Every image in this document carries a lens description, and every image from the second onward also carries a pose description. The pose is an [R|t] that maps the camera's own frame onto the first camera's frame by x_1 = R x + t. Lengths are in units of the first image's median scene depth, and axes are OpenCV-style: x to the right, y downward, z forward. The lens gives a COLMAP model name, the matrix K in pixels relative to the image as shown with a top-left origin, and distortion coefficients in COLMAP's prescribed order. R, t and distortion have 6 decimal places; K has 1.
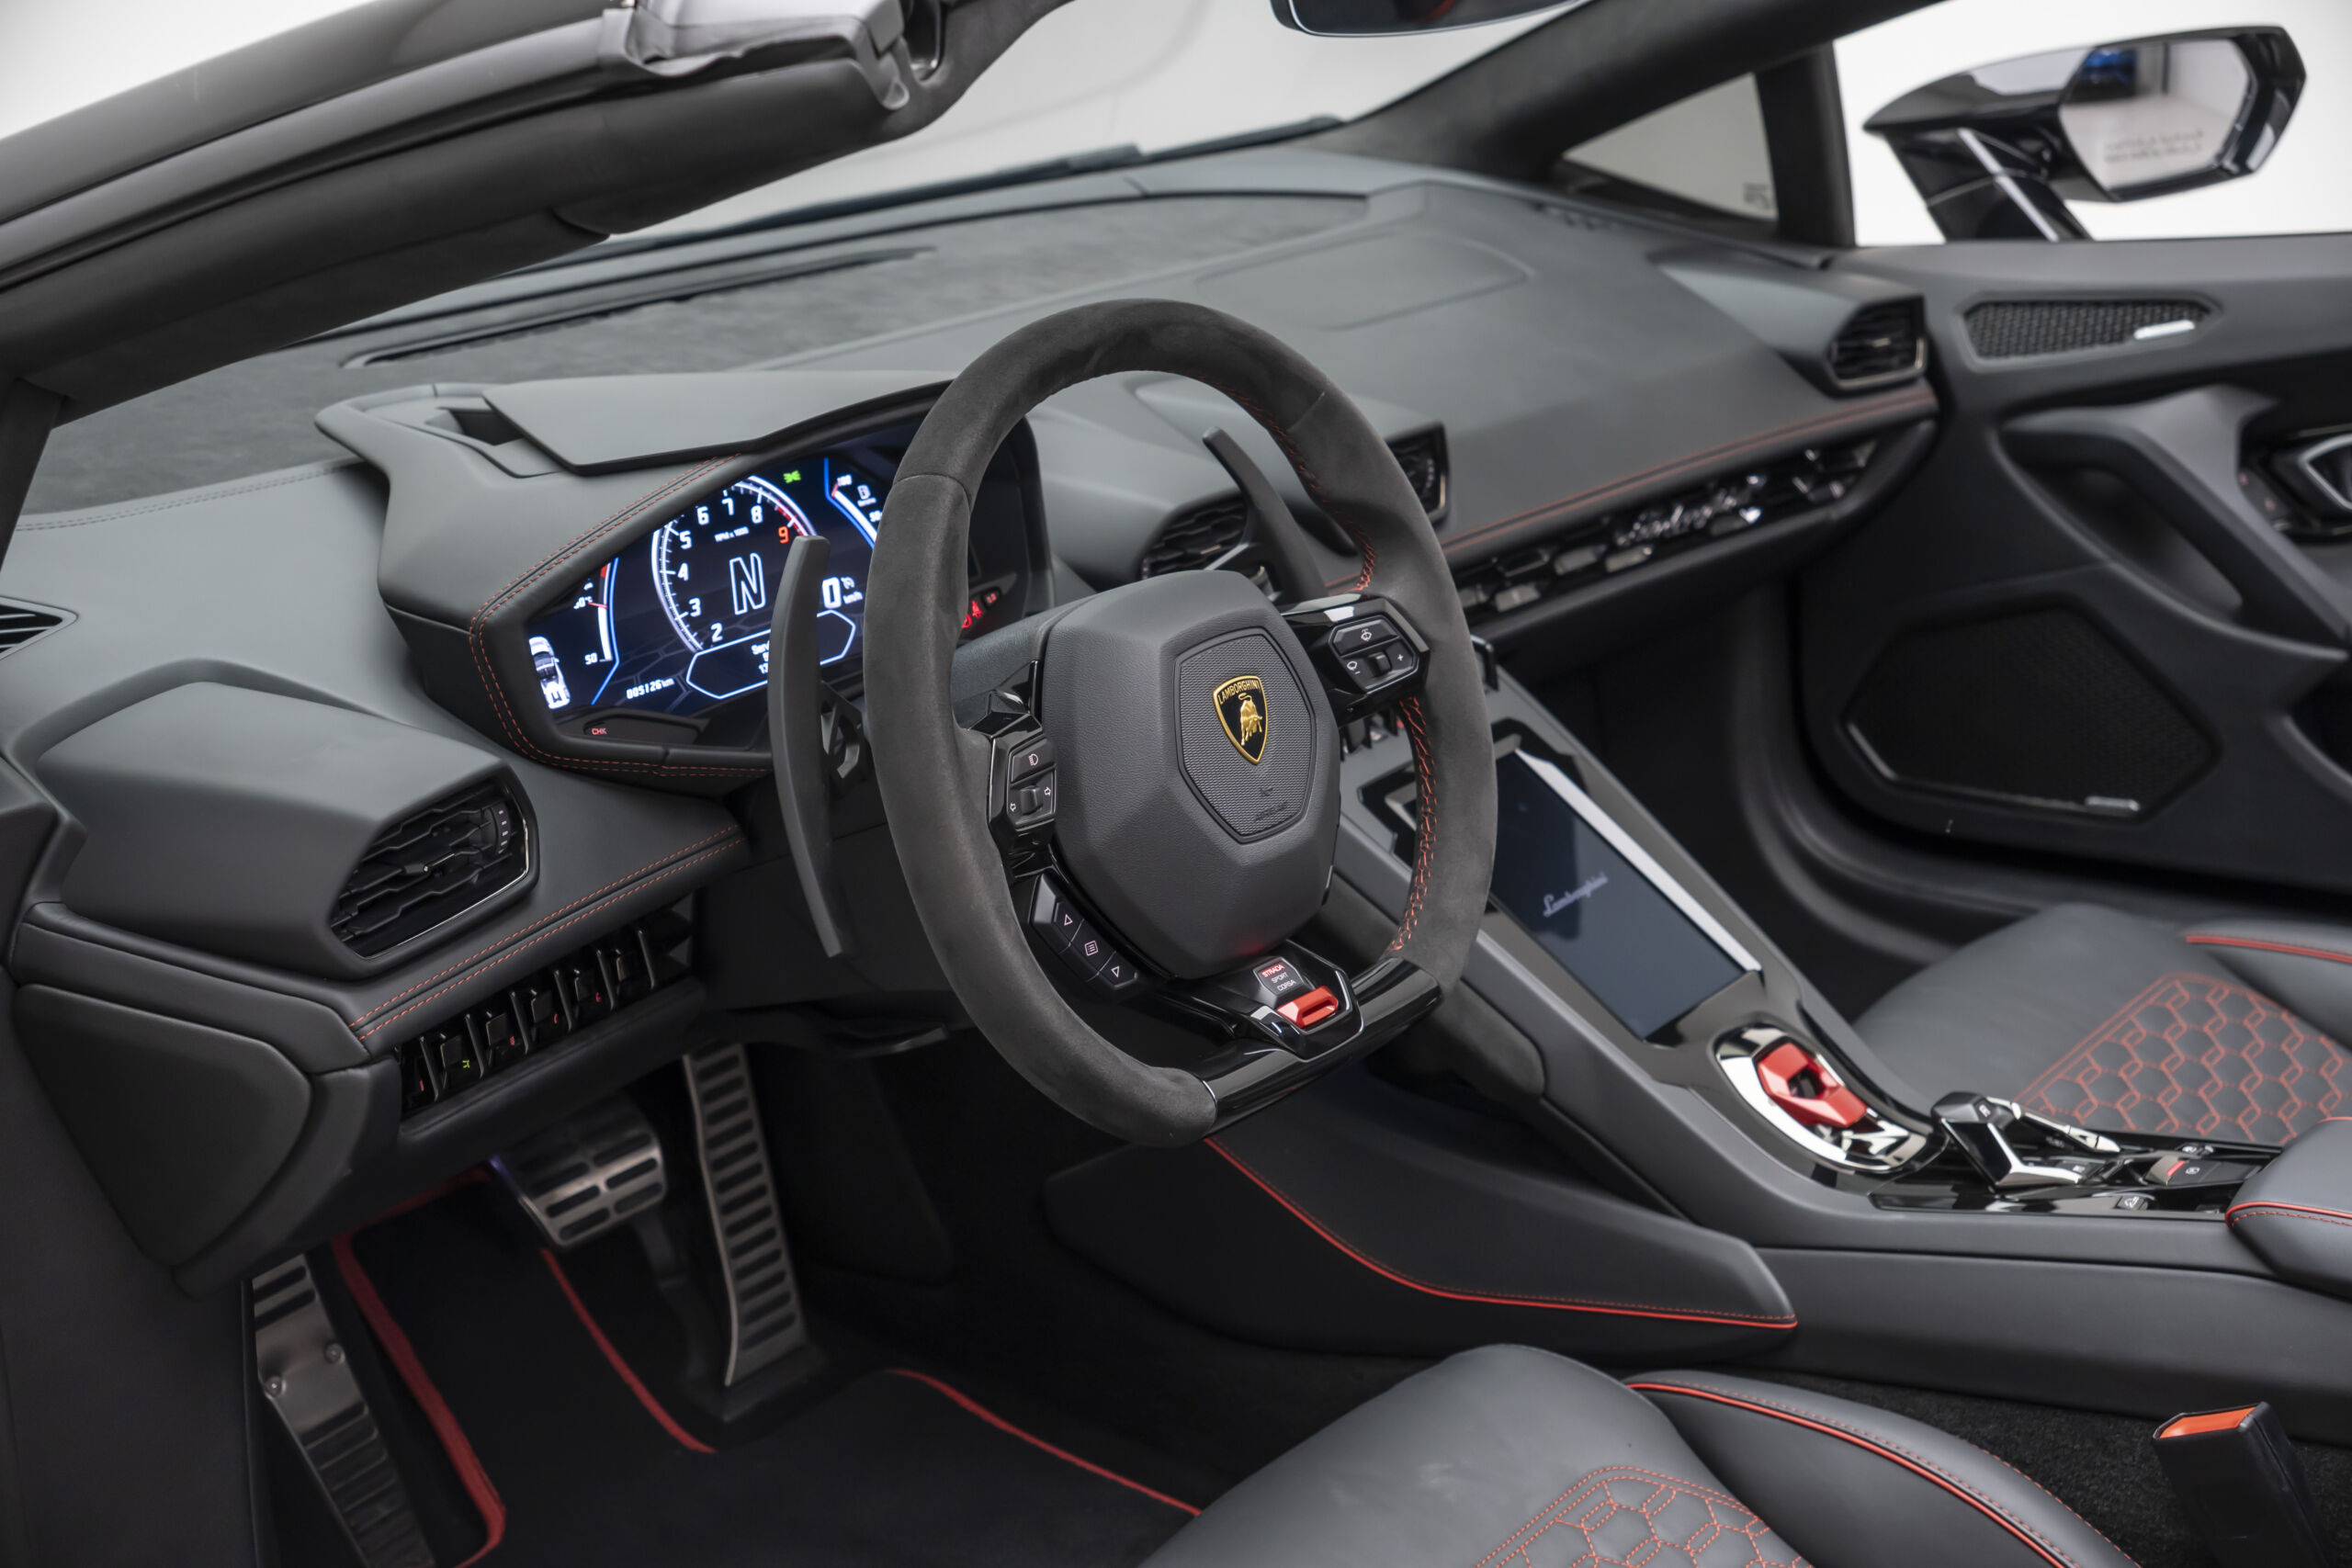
lens RADIAL K [[3150.0, 0, 1230.4], [0, 3150.0, 701.5], [0, 0, 1]] dist [-0.005982, 1.254156]
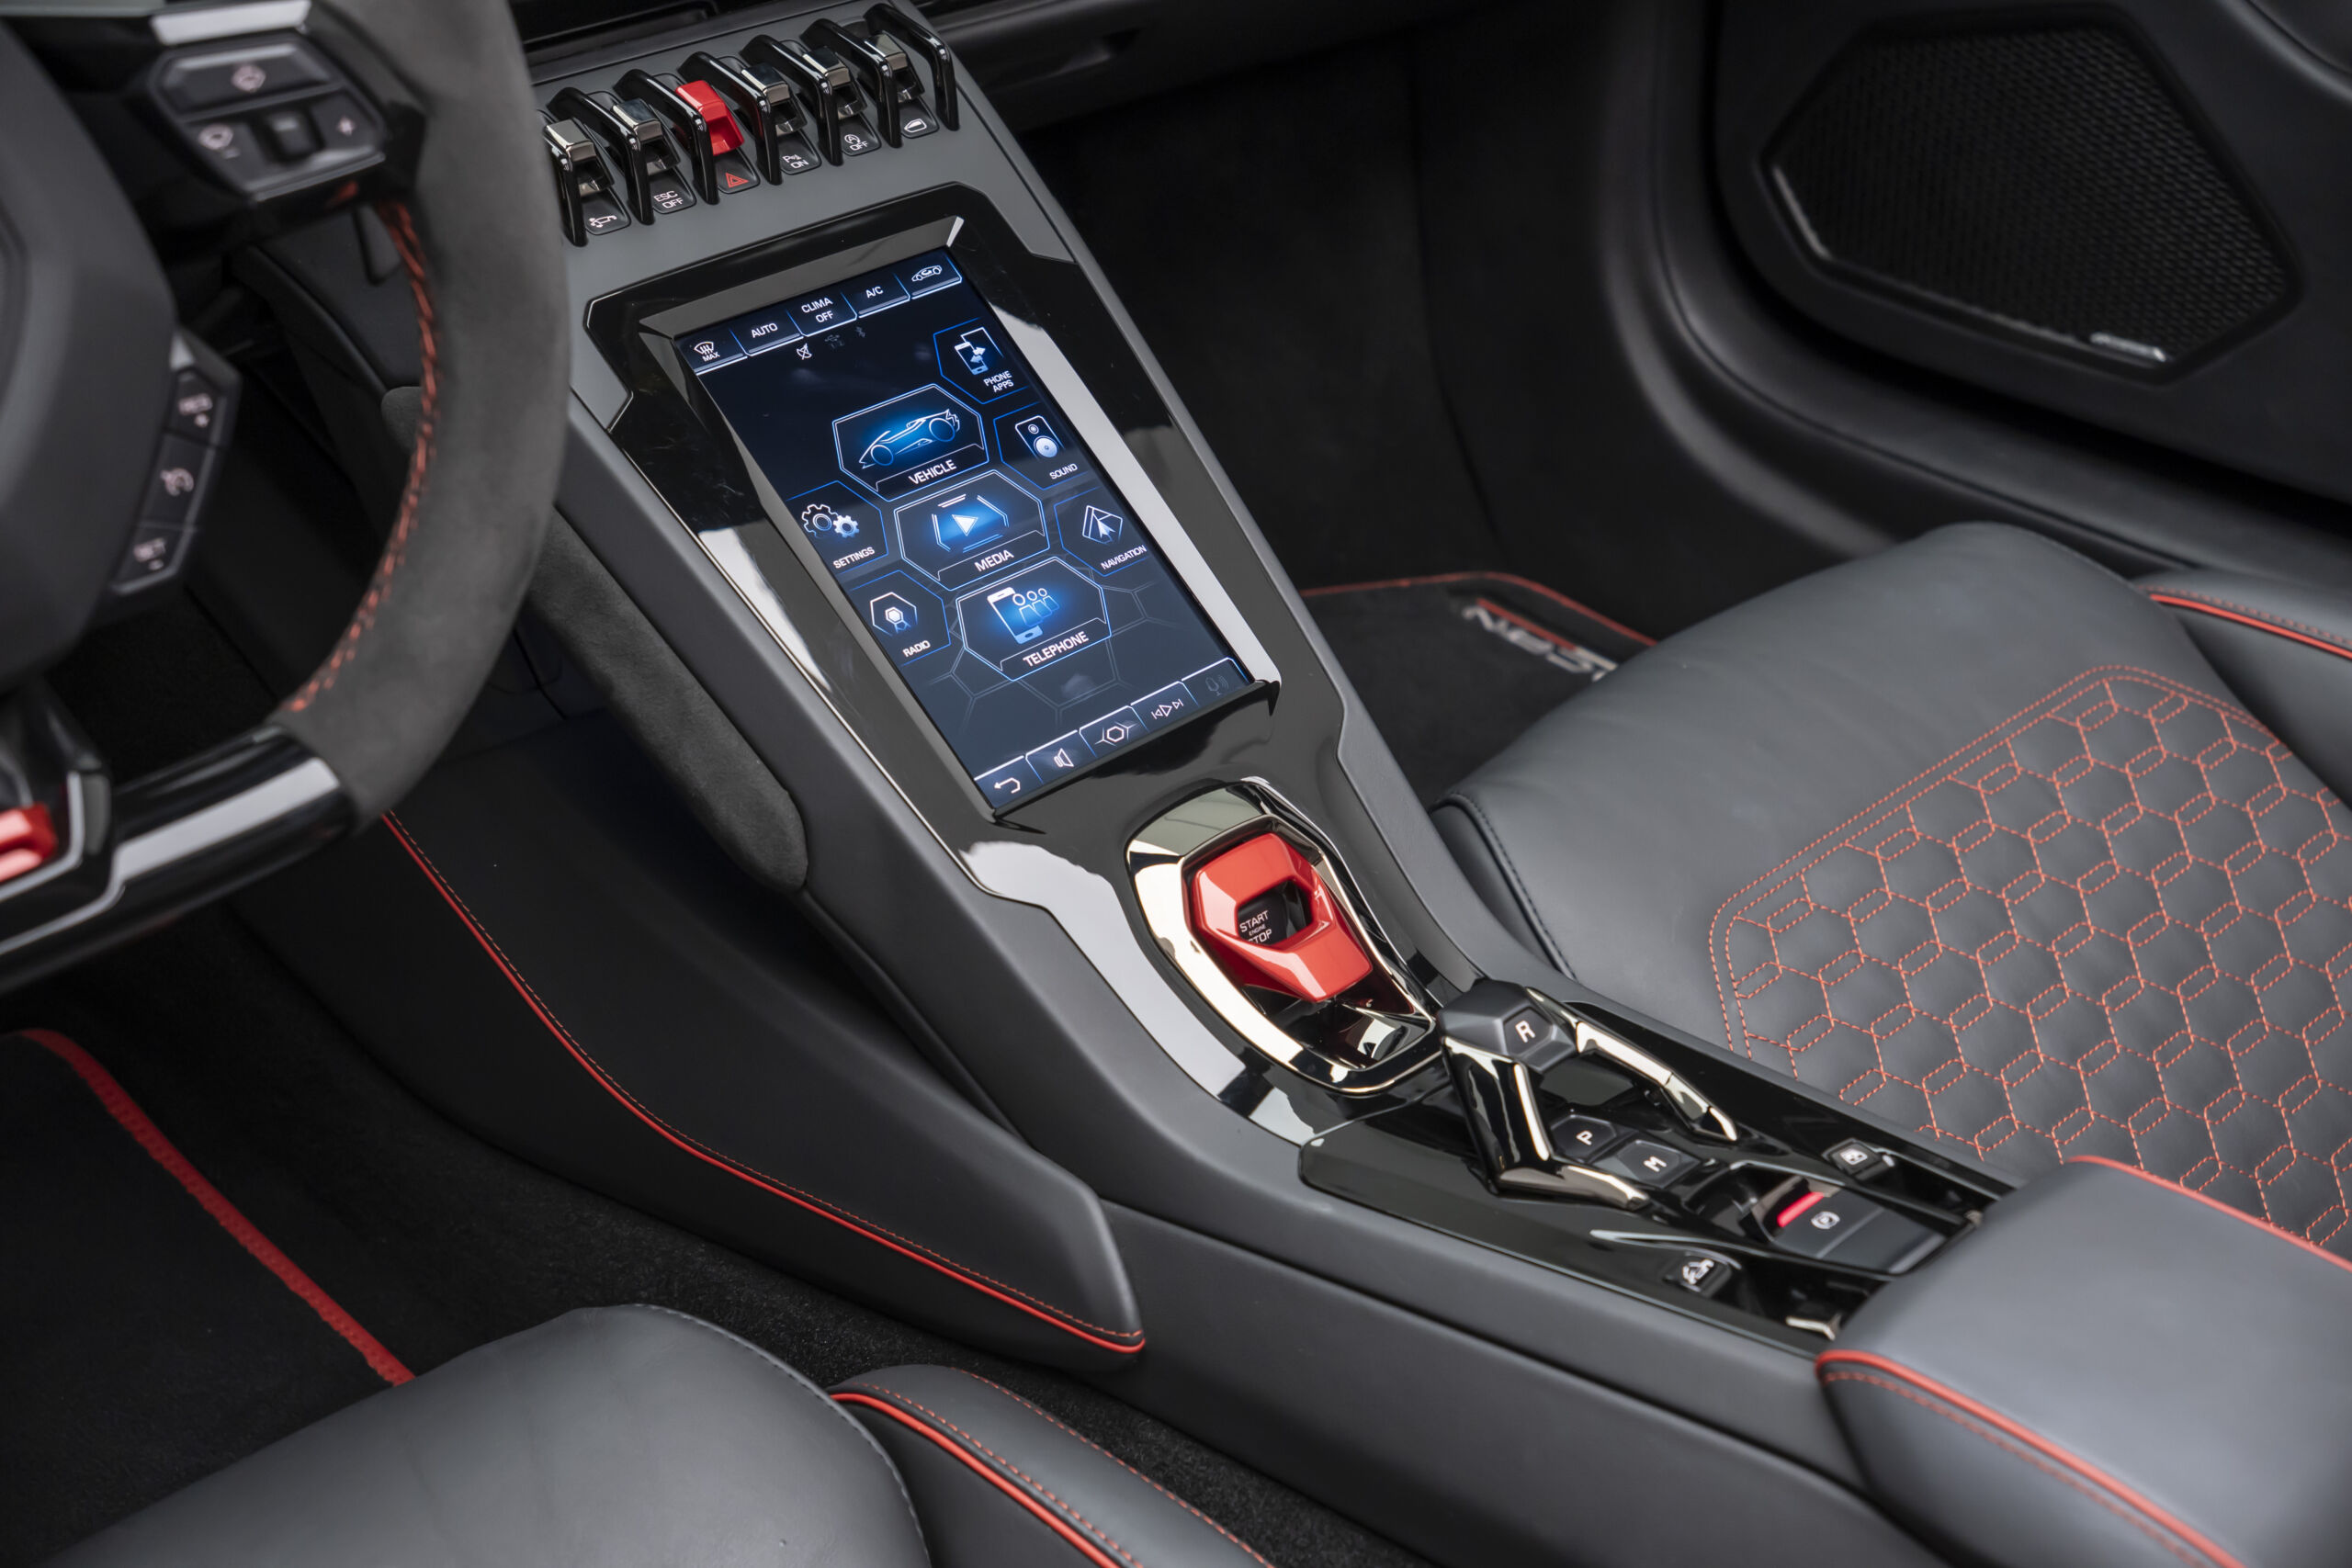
lens RADIAL K [[3231.6, 0, 1176.0], [0, 3231.6, 784.0], [0, 0, 1]] dist [0.133976, -0.014838]
pose [[0.988508, 0.125140, -0.084800, 0.227568], [-0.098030, 0.957702, 0.270550, -0.063882], [0.115070, -0.259128, 0.958964, 0.469921]]
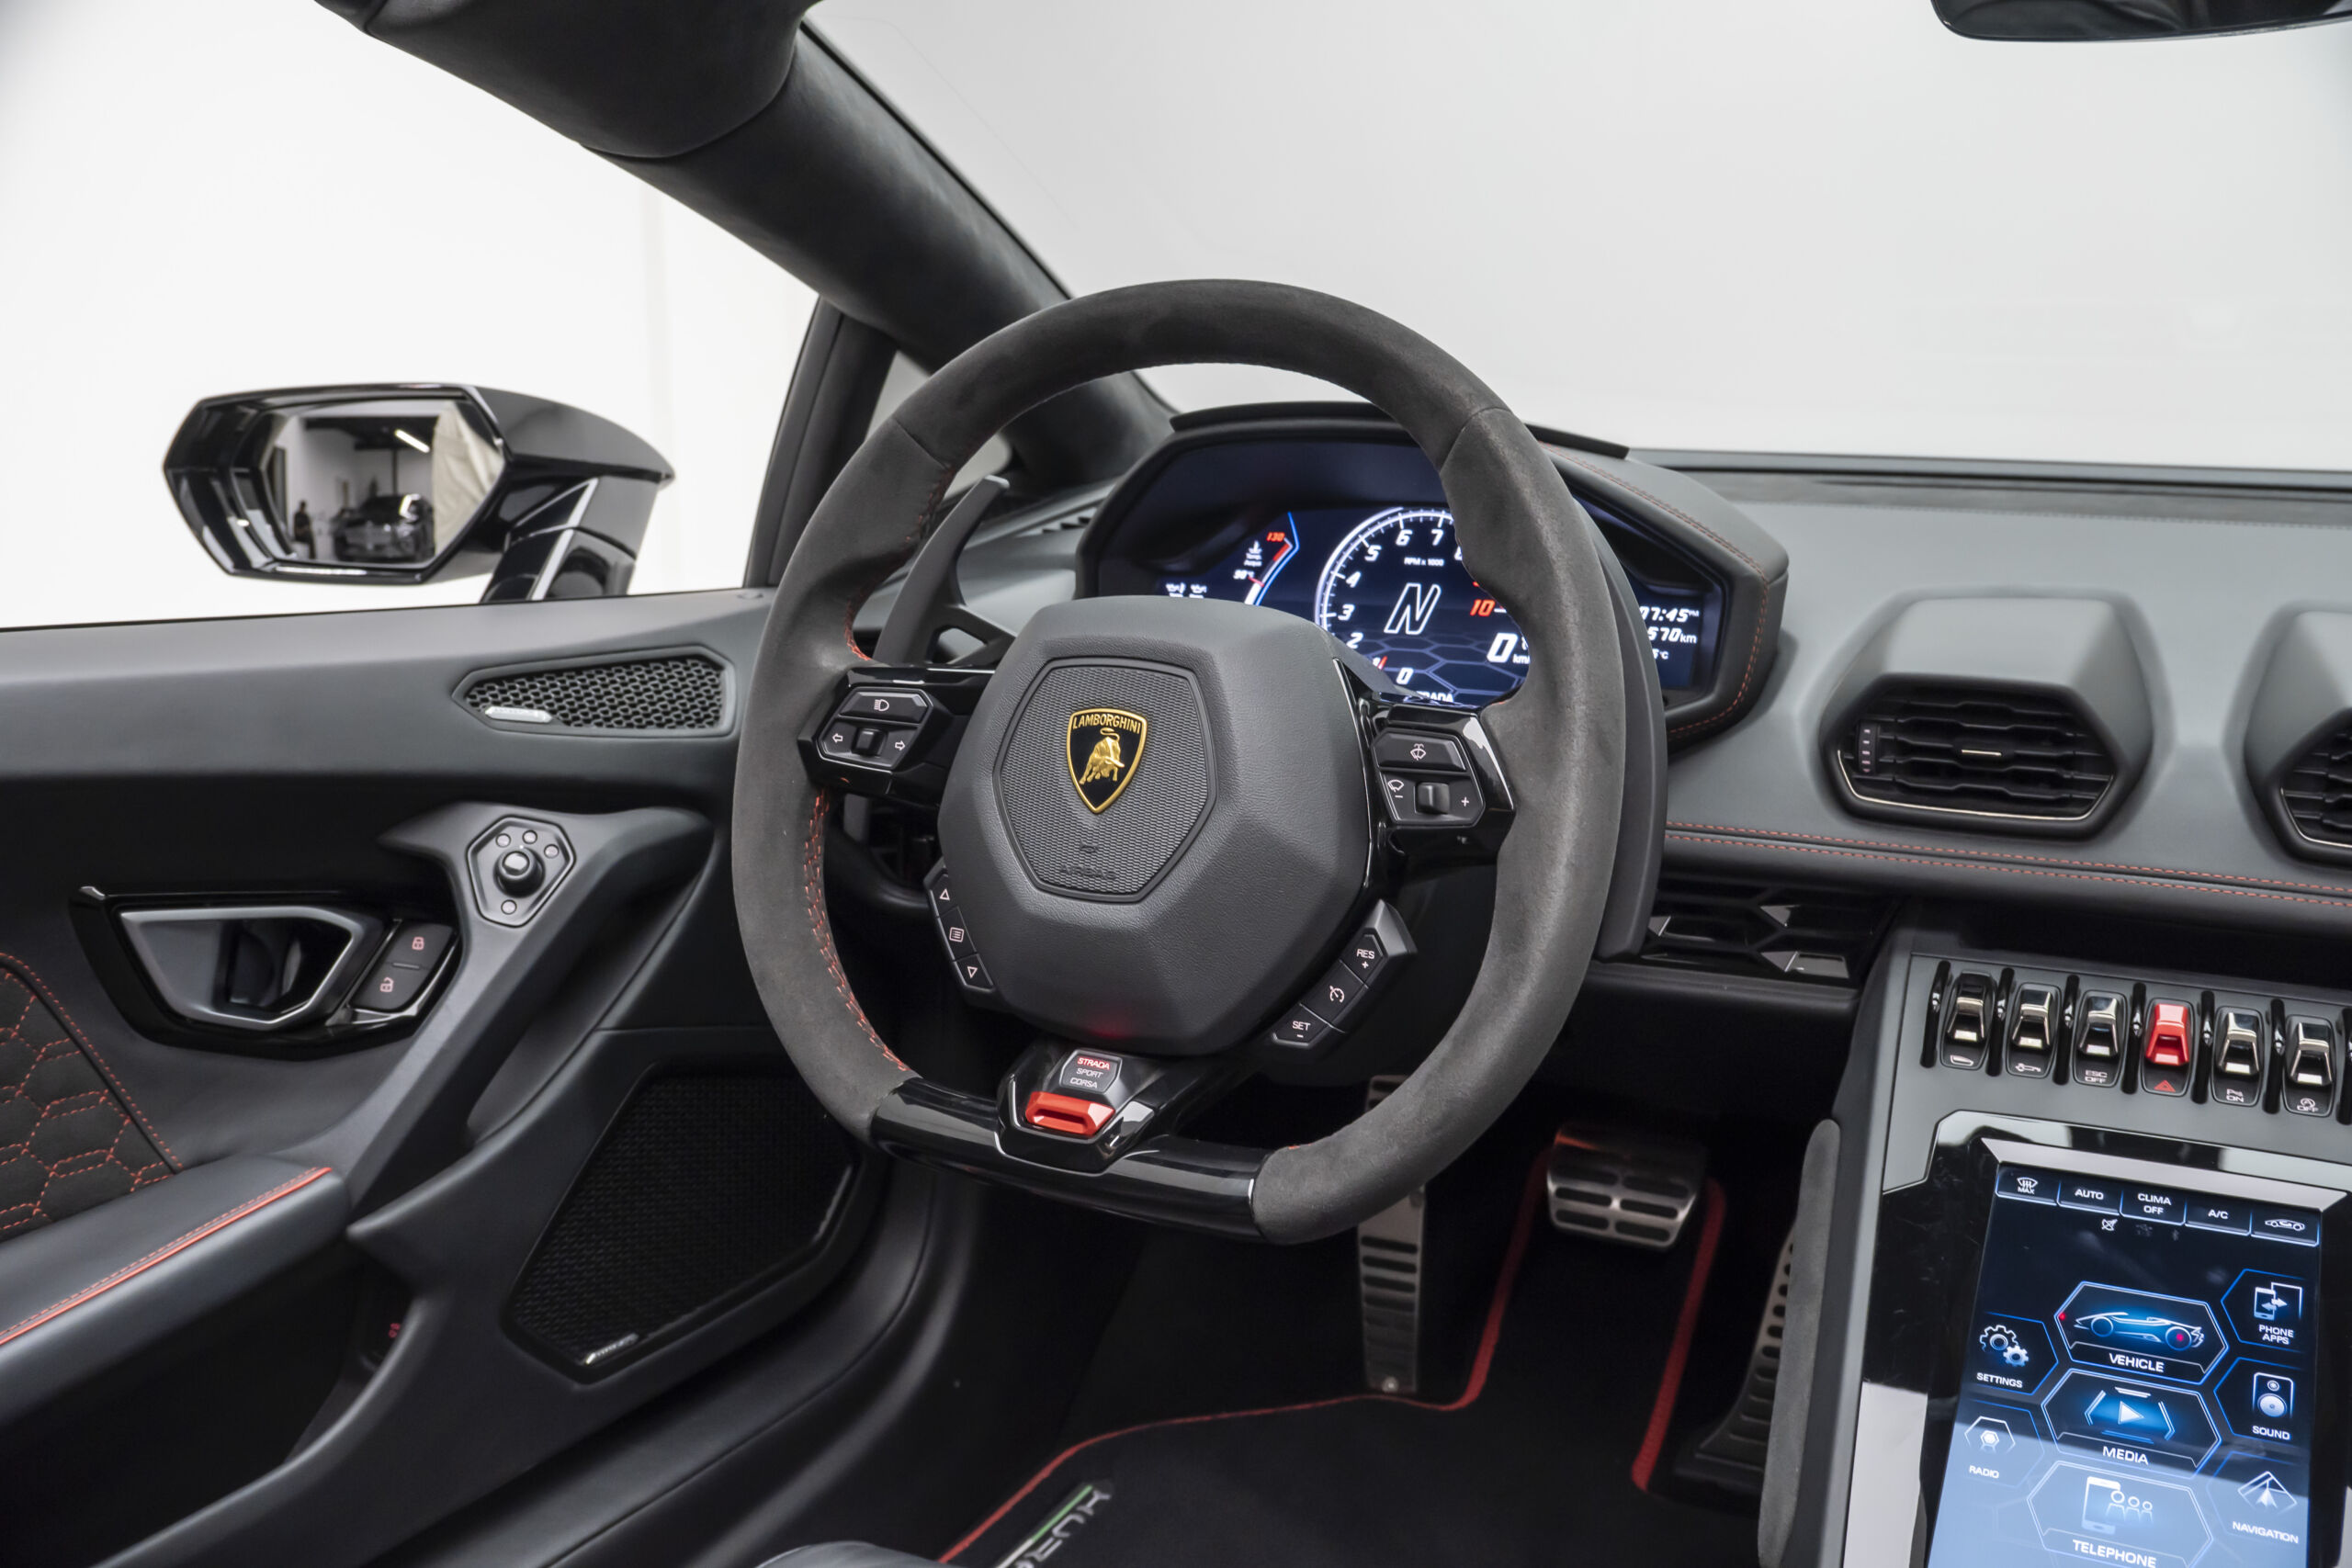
lens RADIAL K [[1860.4, 0, 1176.0], [0, 1860.4, 784.0], [0, 0, 1]] dist [-0.203825, 0.119502]
pose [[0.150237, 0.237448, -0.959712, 0.426623], [-0.281642, 0.940786, 0.188676, -0.075294], [0.947685, 0.241949, 0.208216, 0.806010]]
